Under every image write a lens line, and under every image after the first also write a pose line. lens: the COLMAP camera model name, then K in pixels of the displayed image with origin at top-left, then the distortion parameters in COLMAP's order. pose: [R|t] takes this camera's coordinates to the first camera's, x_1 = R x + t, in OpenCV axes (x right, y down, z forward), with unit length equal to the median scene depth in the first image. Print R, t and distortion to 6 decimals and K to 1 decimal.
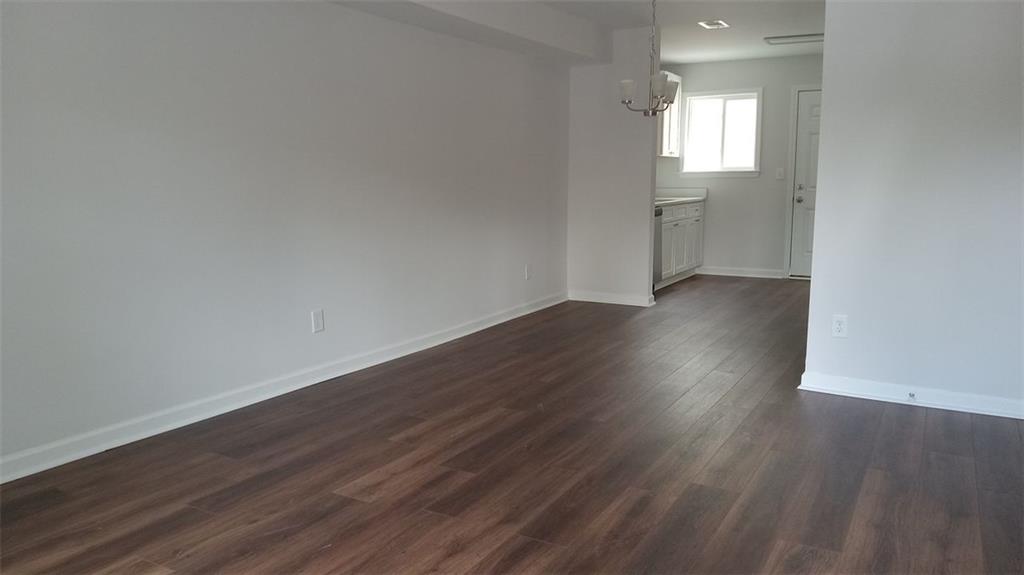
lens RADIAL K [[763.3, 0, 507.1], [0, 763.3, 283.6], [0, 0, 1]] dist [0.019469, -0.033833]
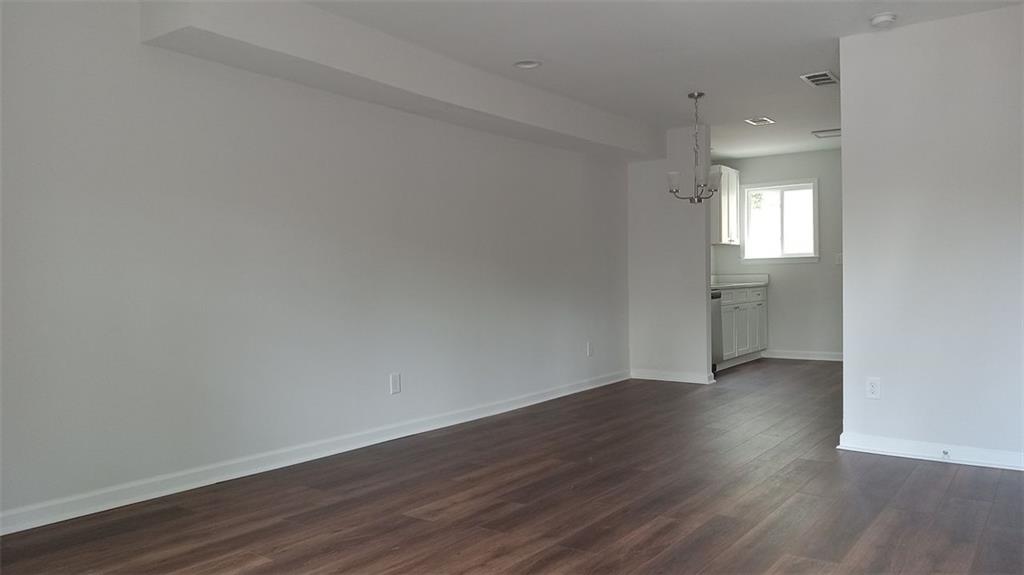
lens RADIAL K [[763.3, 0, 507.6], [0, 763.3, 287.2], [0, 0, 1]] dist [0.019469, -0.033833]
pose [[0.994367, -0.011842, -0.105325, 0.043291], [-0.001447, 0.992129, -0.125209, 0.052851], [0.105979, 0.124657, 0.986524, -0.132674]]
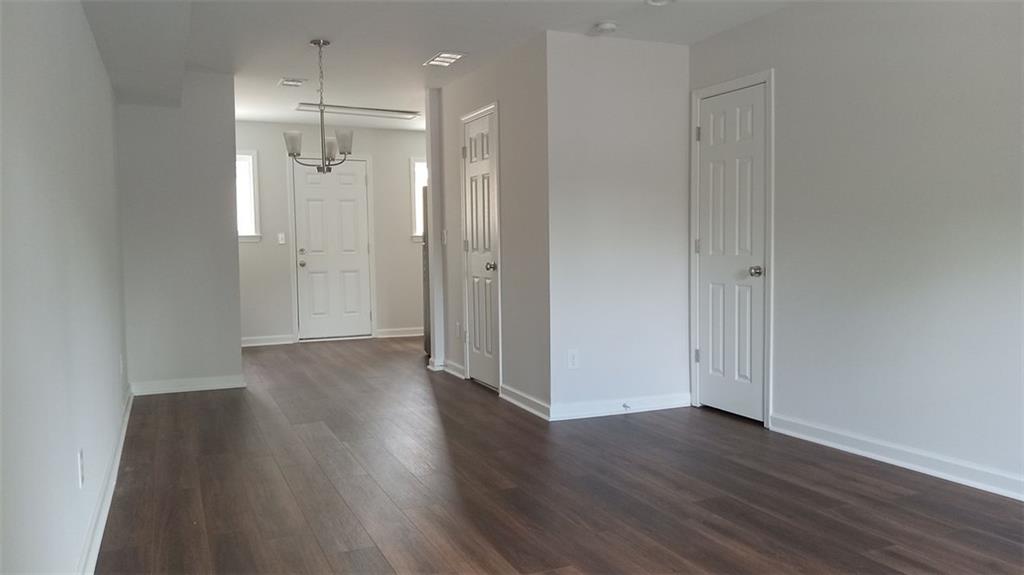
lens RADIAL K [[763.3, 0, 527.0], [0, 763.3, 282.9], [0, 0, 1]] dist [0.019469, -0.033833]
pose [[0.579989, -0.049194, 0.813138, -0.580402], [0.124636, 0.991782, -0.028898, -0.038794], [-0.805033, 0.118107, 0.581353, 0.378070]]
